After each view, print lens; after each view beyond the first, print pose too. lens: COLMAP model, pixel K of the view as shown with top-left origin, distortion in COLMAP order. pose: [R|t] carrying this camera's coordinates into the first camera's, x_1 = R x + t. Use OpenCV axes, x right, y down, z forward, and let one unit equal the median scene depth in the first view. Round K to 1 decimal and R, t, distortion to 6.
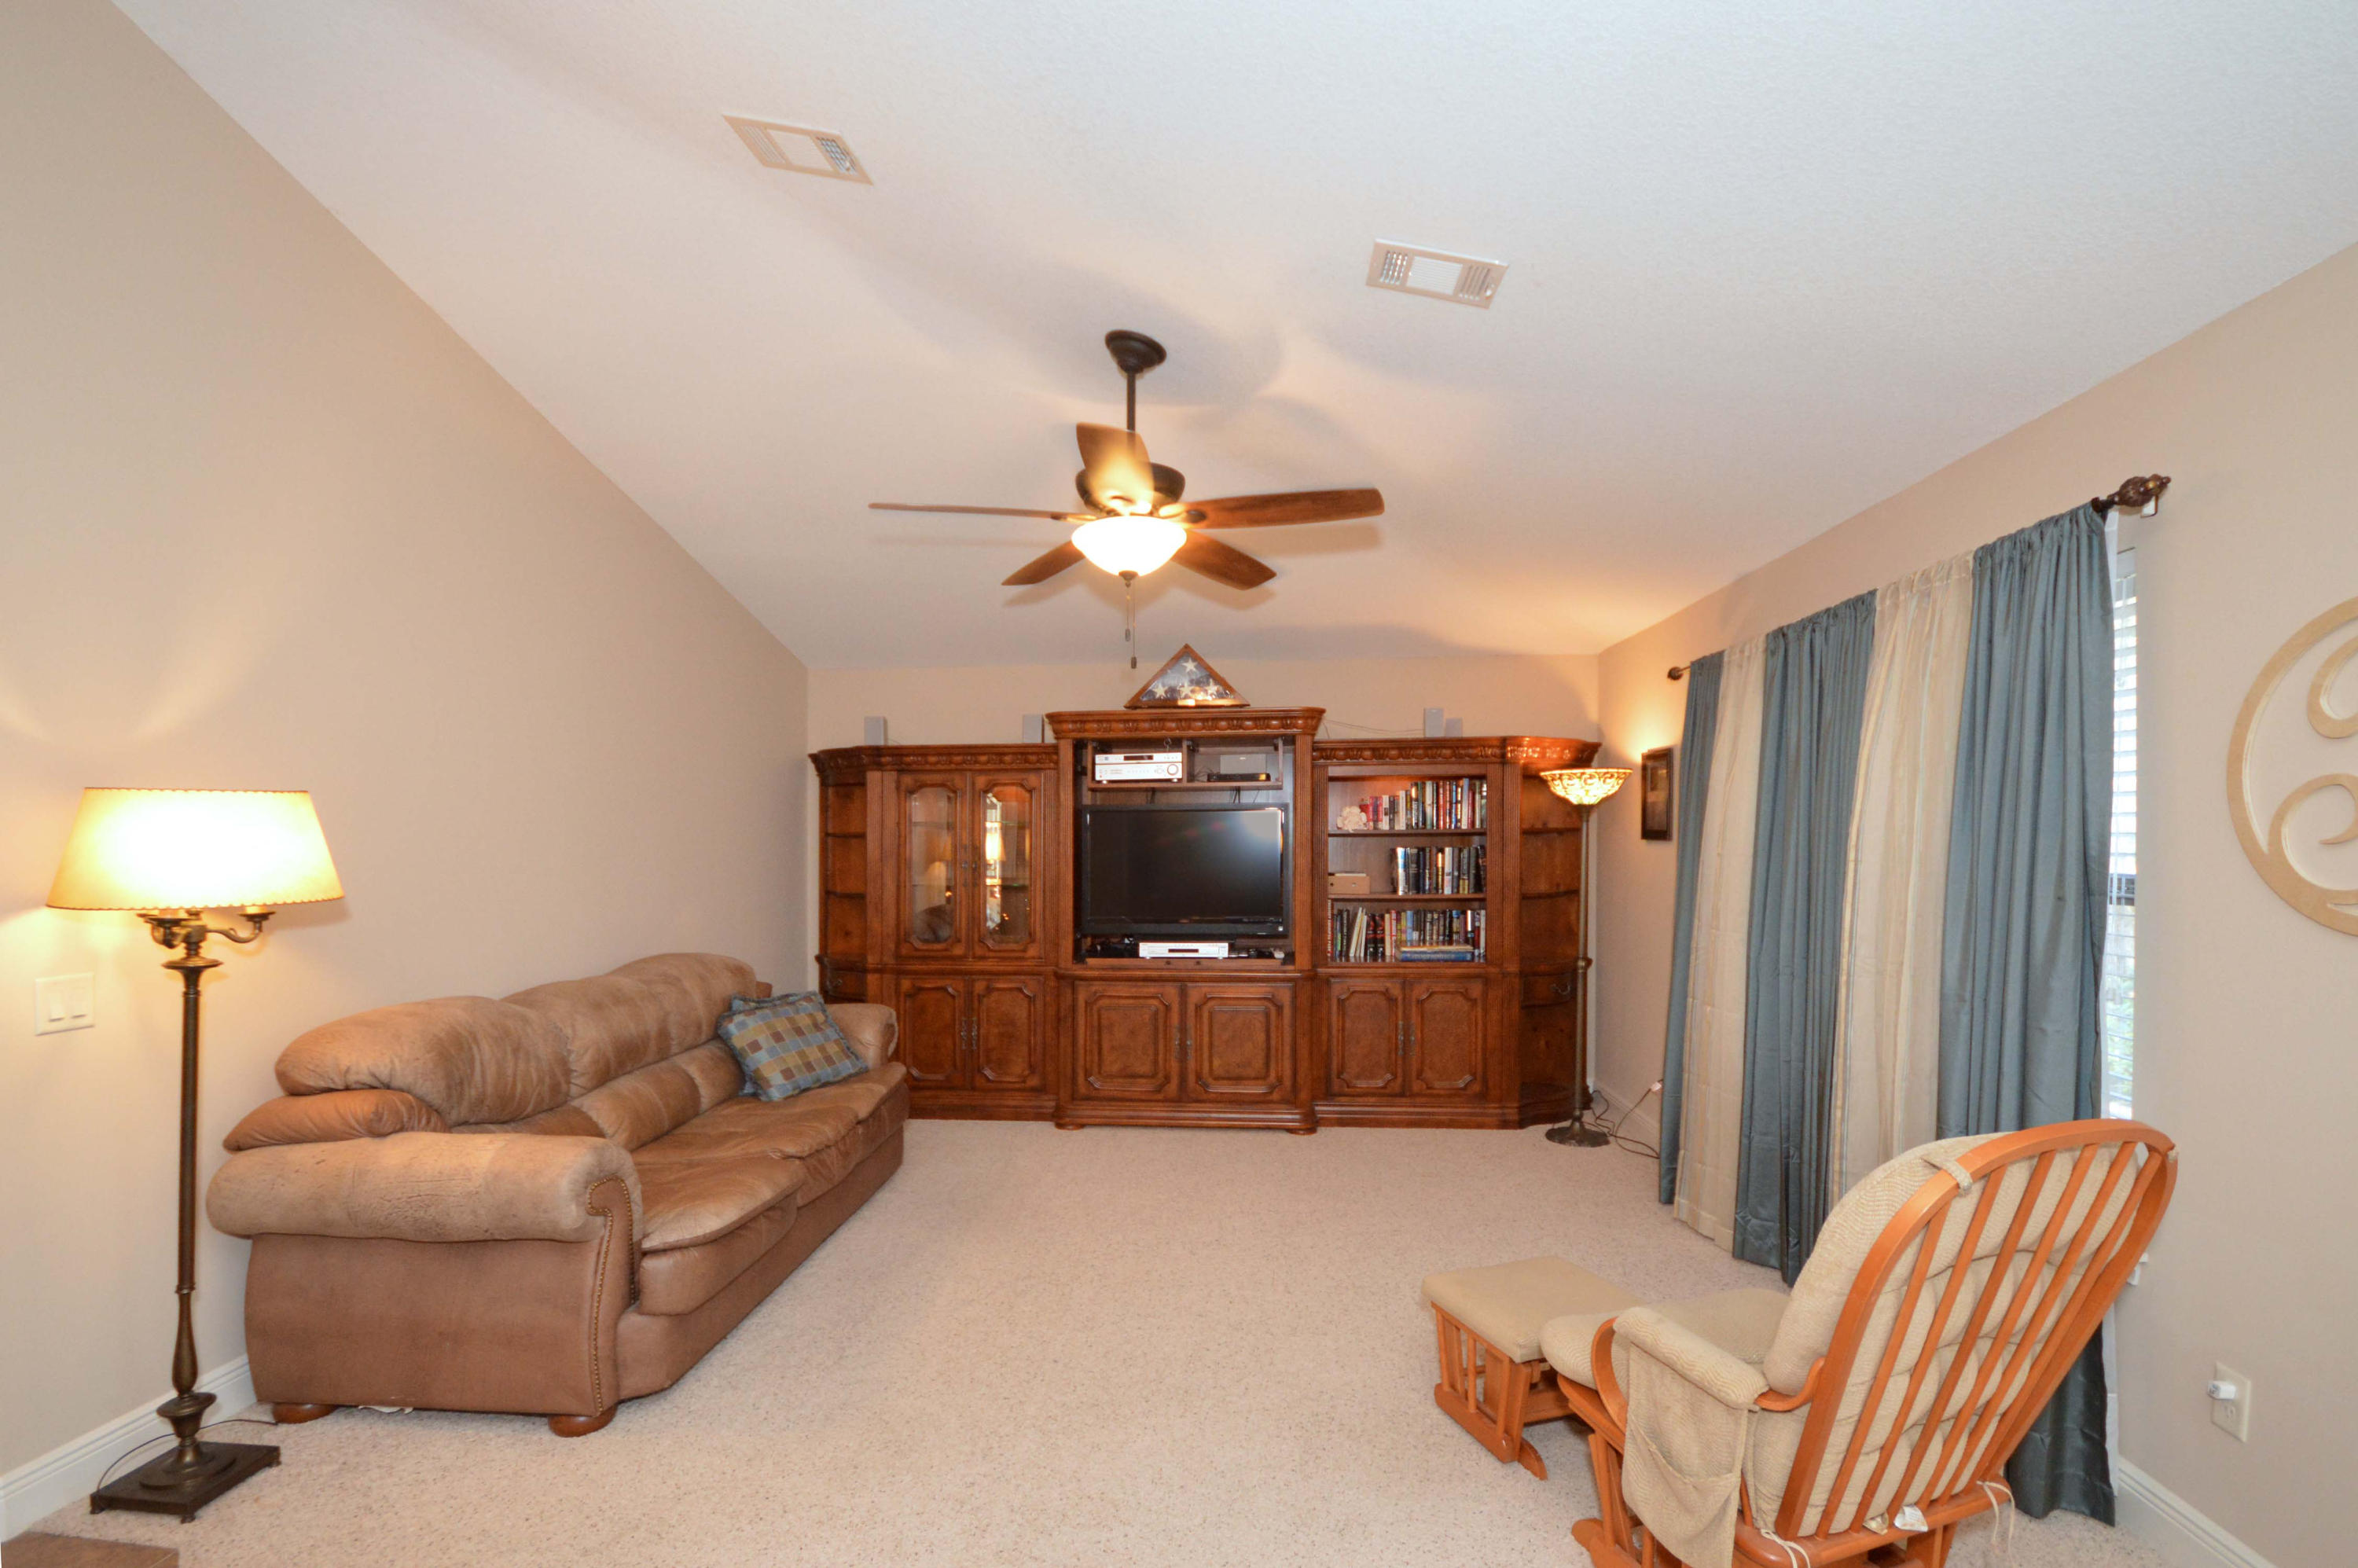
lens RADIAL K [[1046.5, 0, 1188.0], [0, 1046.5, 848.5], [0, 0, 1]] dist [0.003037, 0.000281]
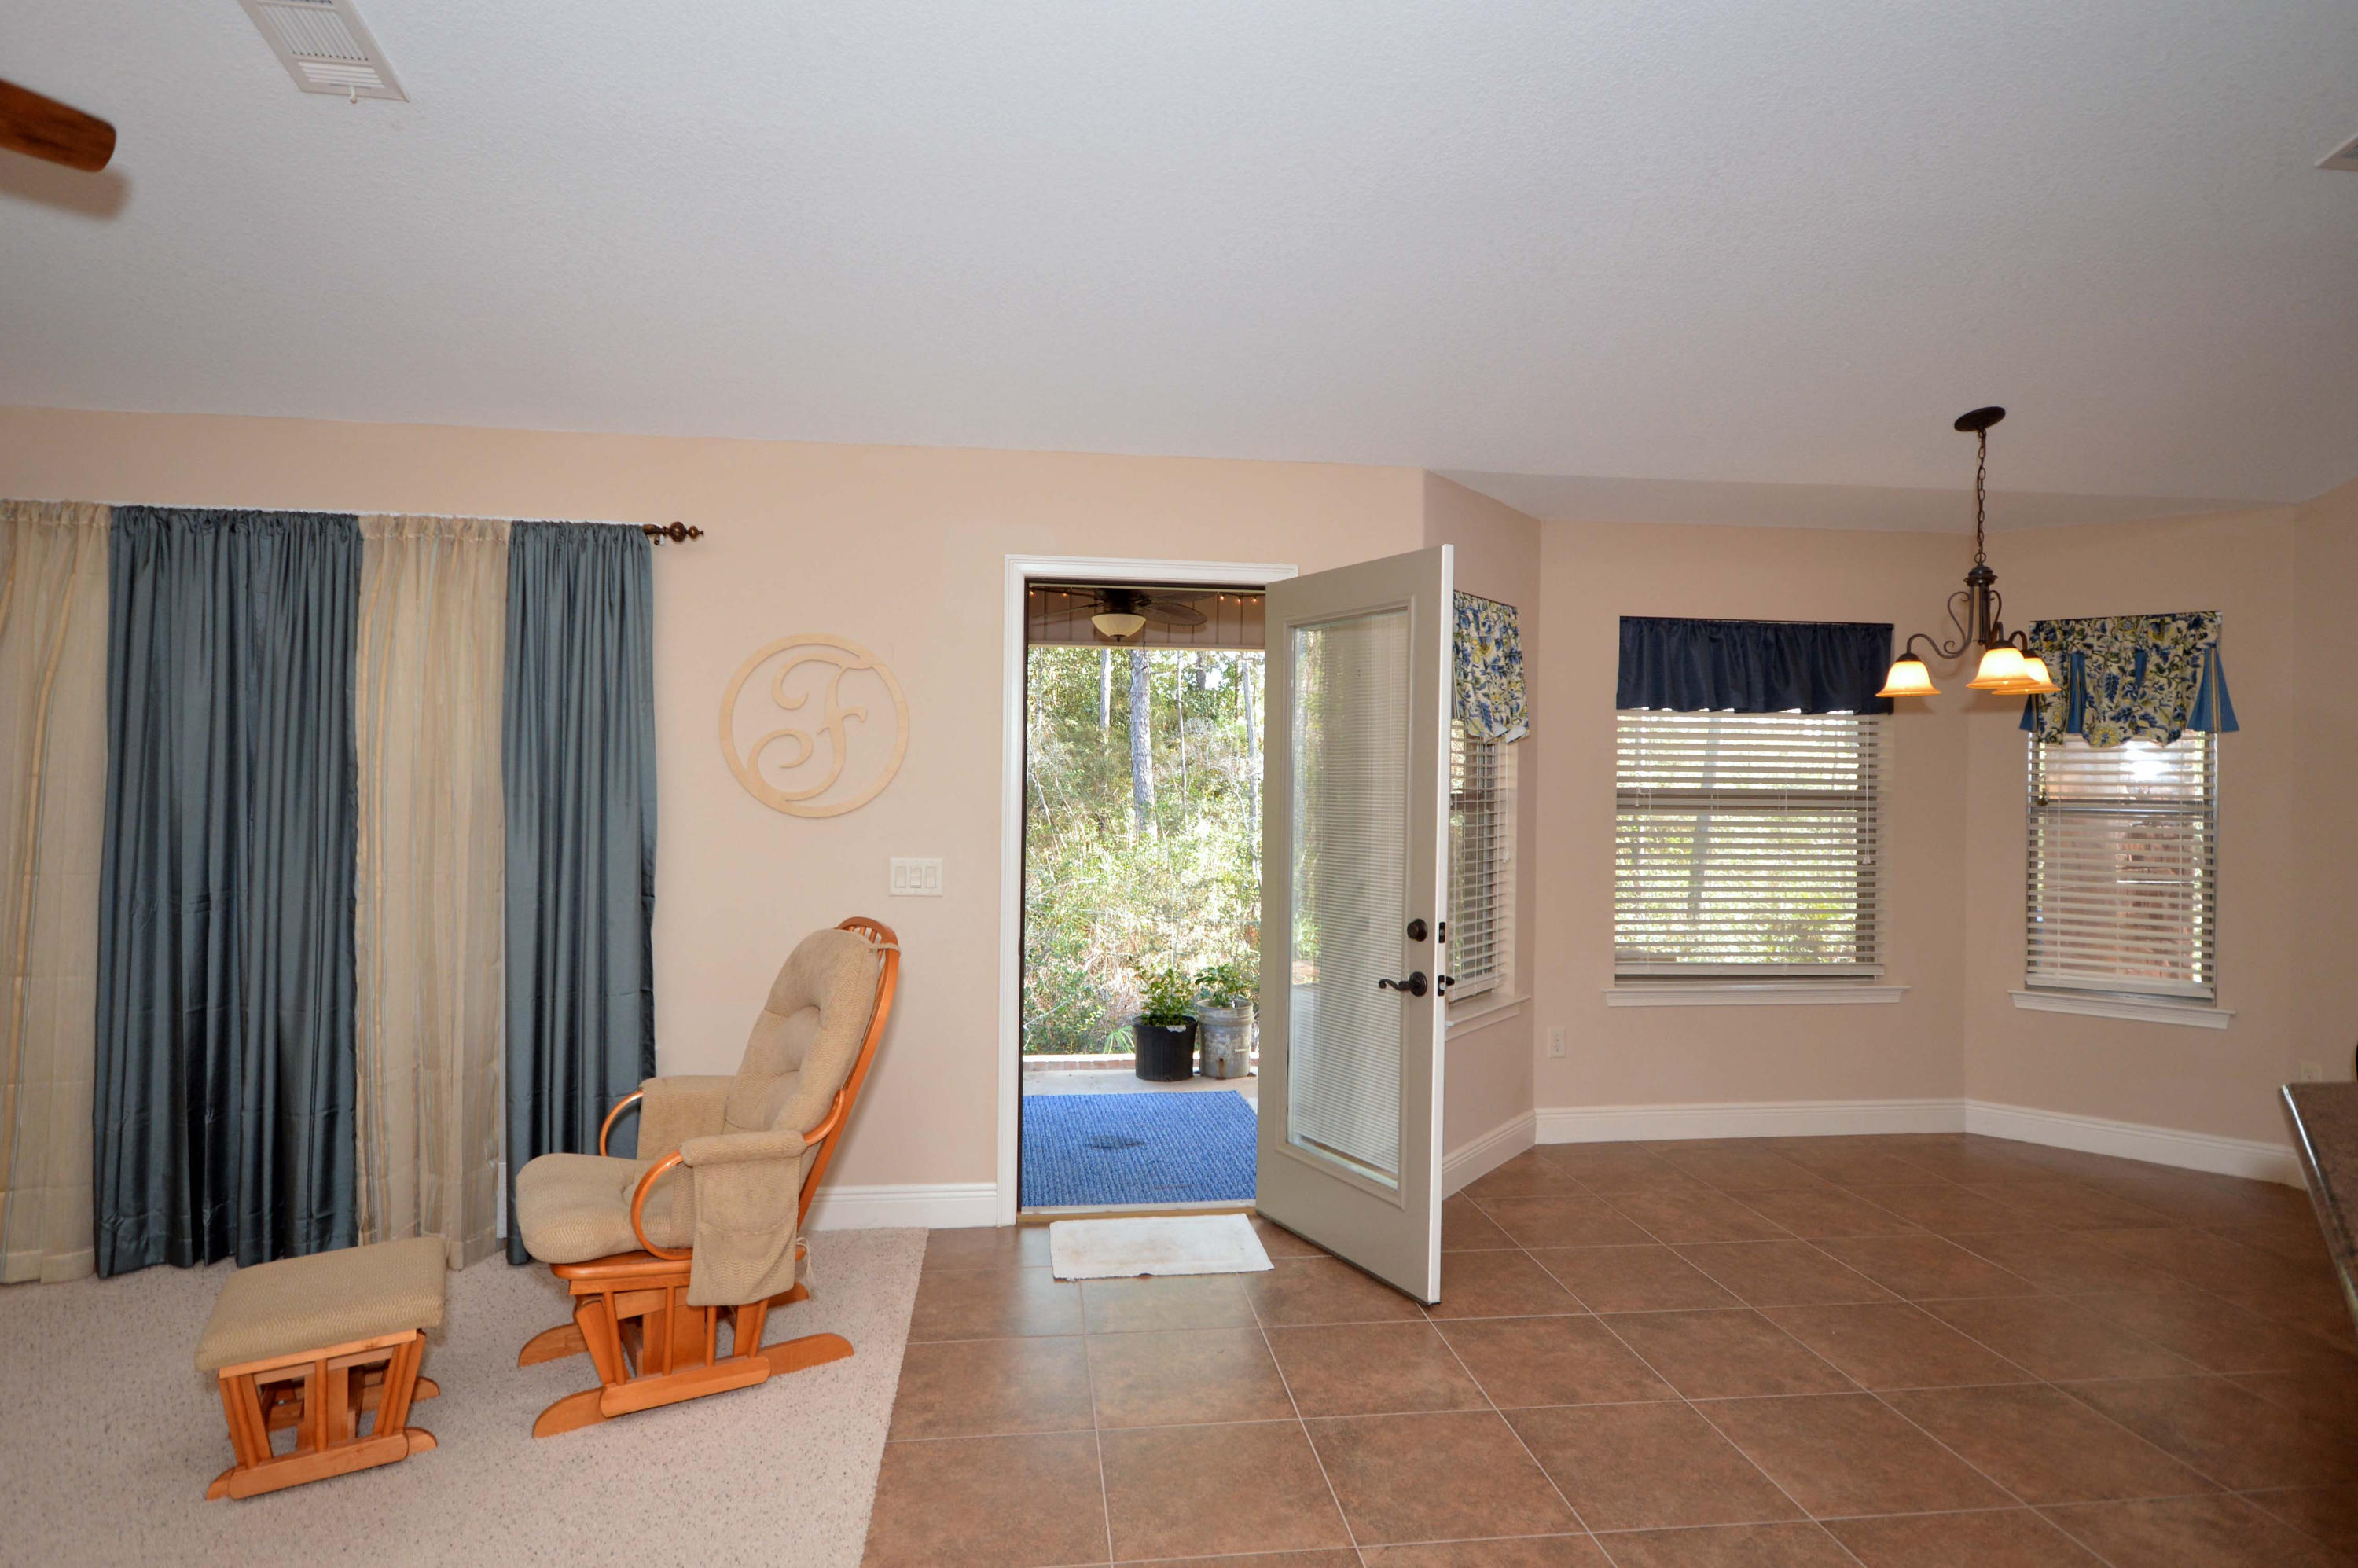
lens RADIAL K [[1264.6, 0, 1148.0], [0, 1264.6, 784.8], [0, 0, 1]] dist [0.022831, -0.000124]
pose [[-0.177345, 0.000019, 0.984149, -0.403779], [-0.000150, 1.000000, -0.000047, 0.008146], [-0.984149, -0.000156, -0.177345, 0.270887]]
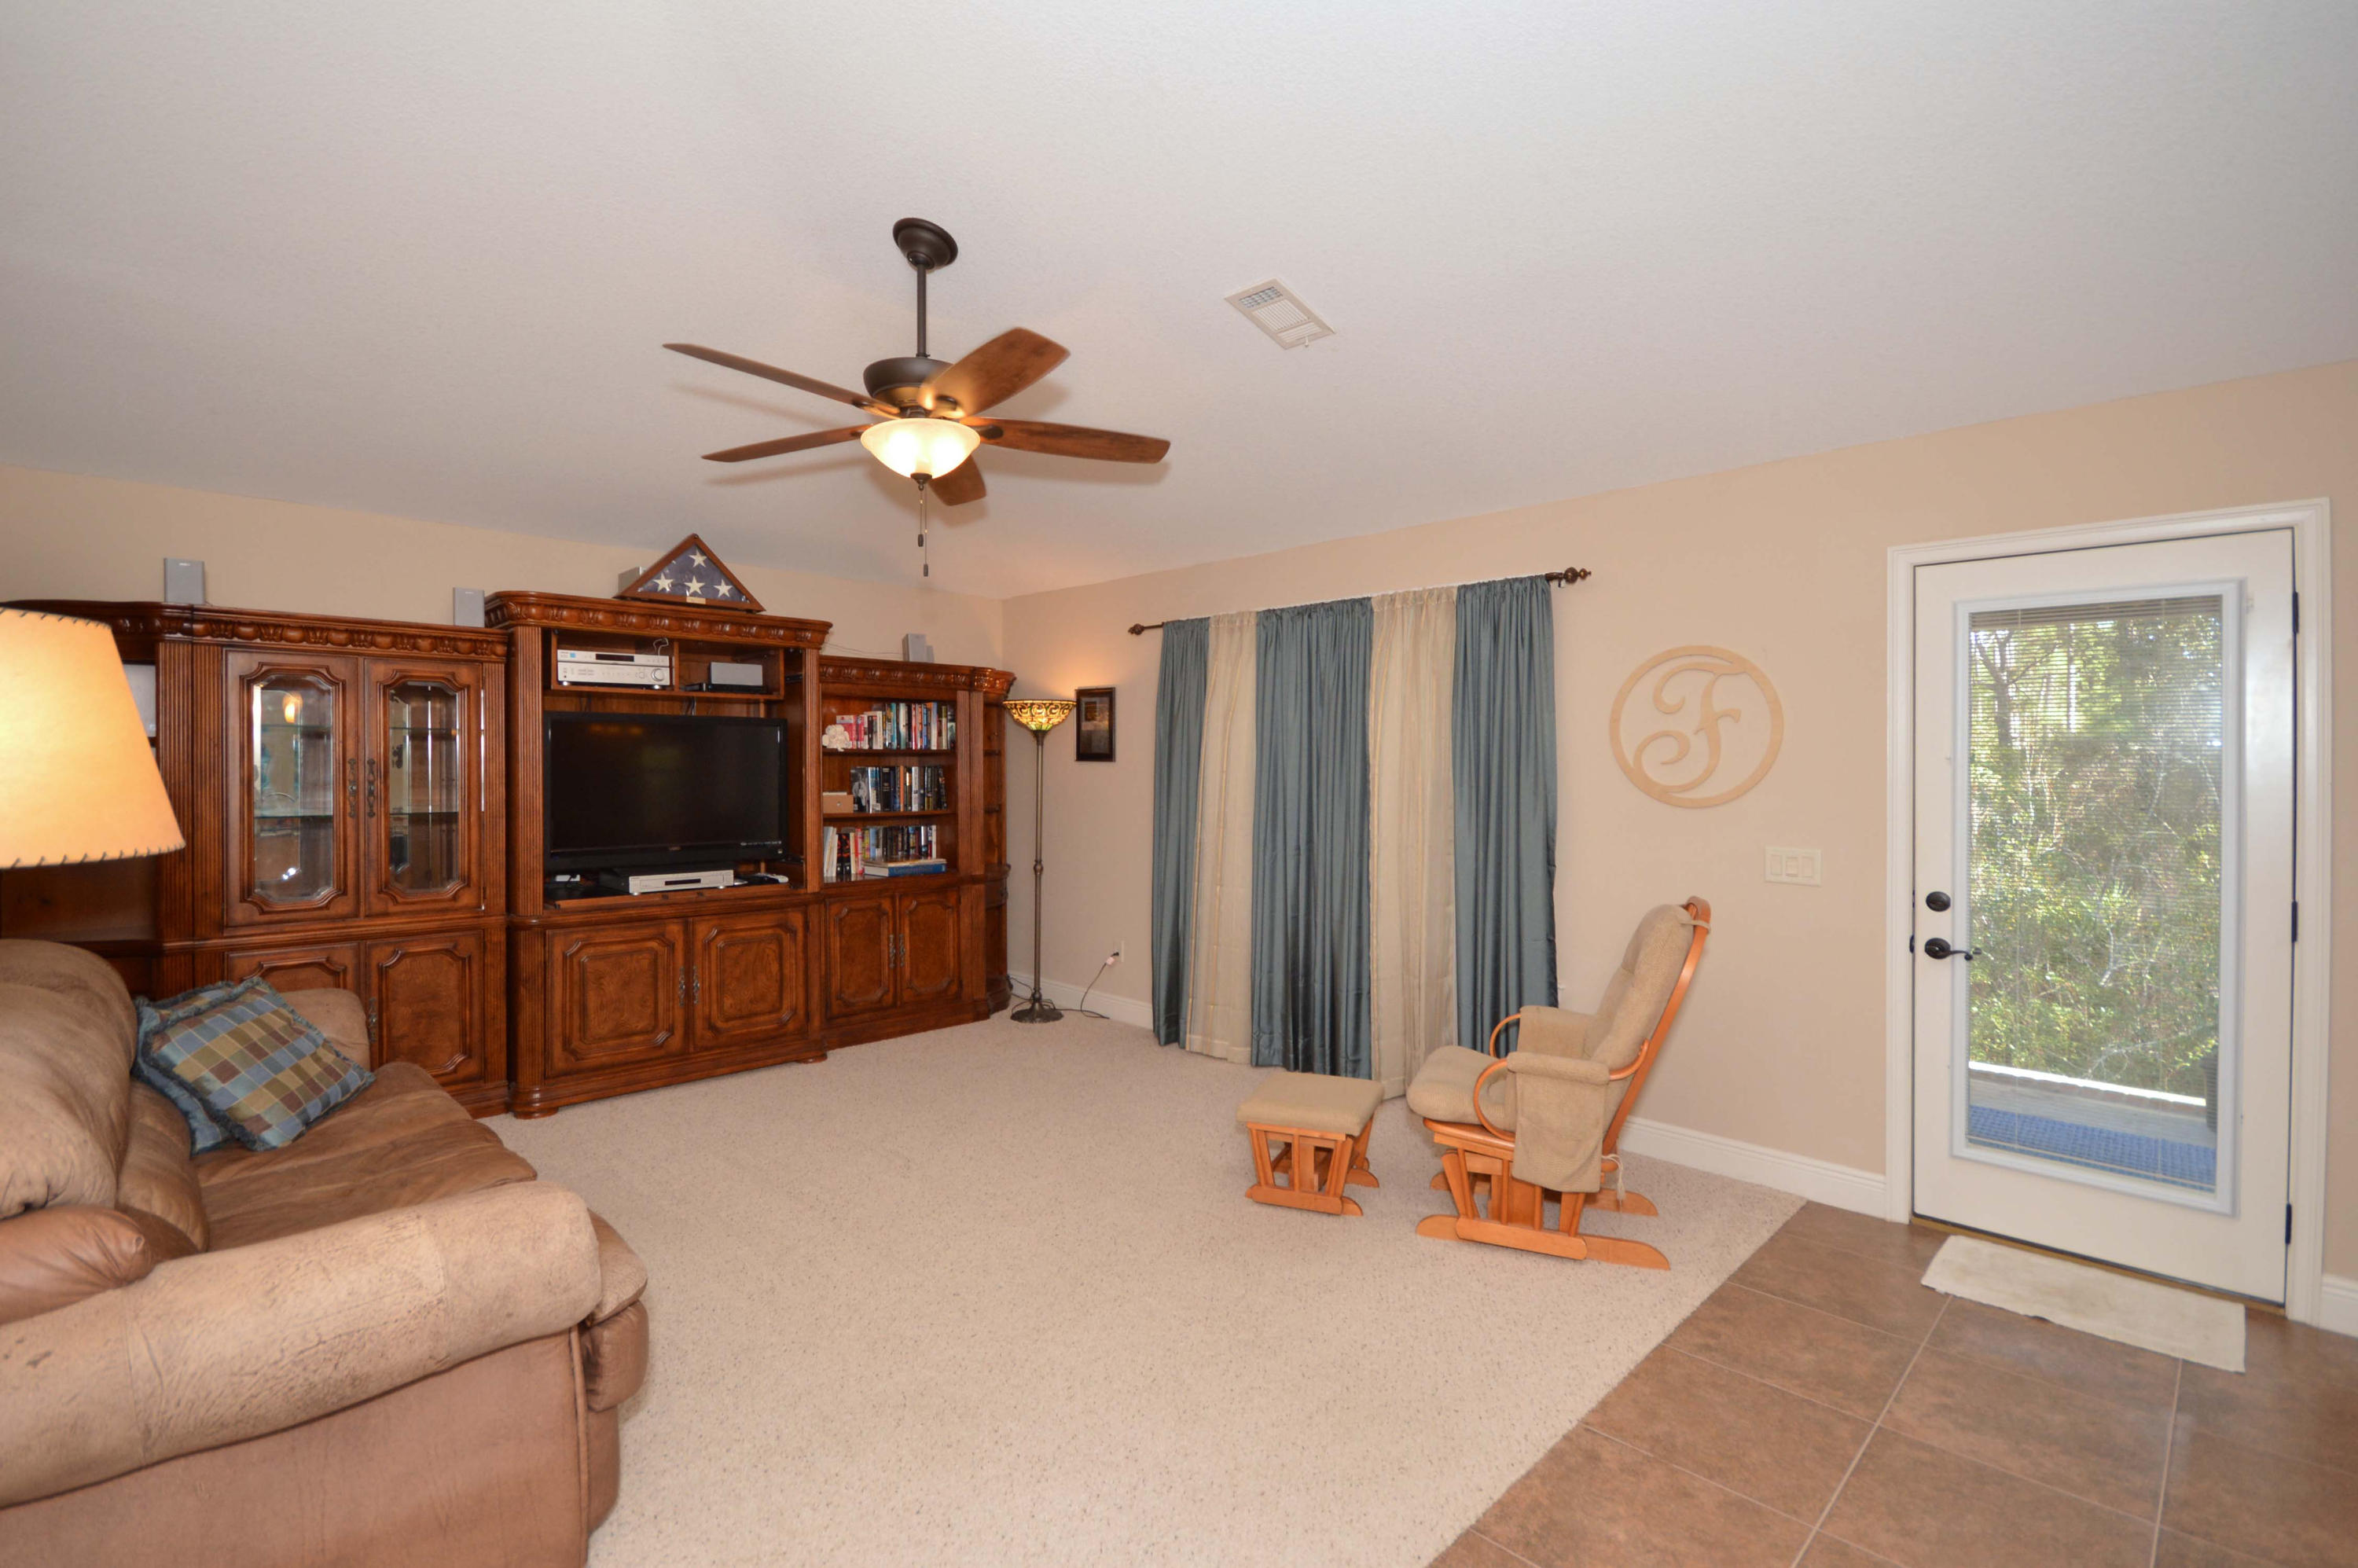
lens RADIAL K [[1055.1, 0, 1125.3], [0, 1055.1, 785.2], [0, 0, 1]] dist [0.000016, 0.000027]
pose [[0.673085, -0.005701, 0.739543, -0.413957], [-0.002502, 0.999947, 0.009986, 0.006630], [-0.739561, -0.008572, 0.673035, 0.132738]]
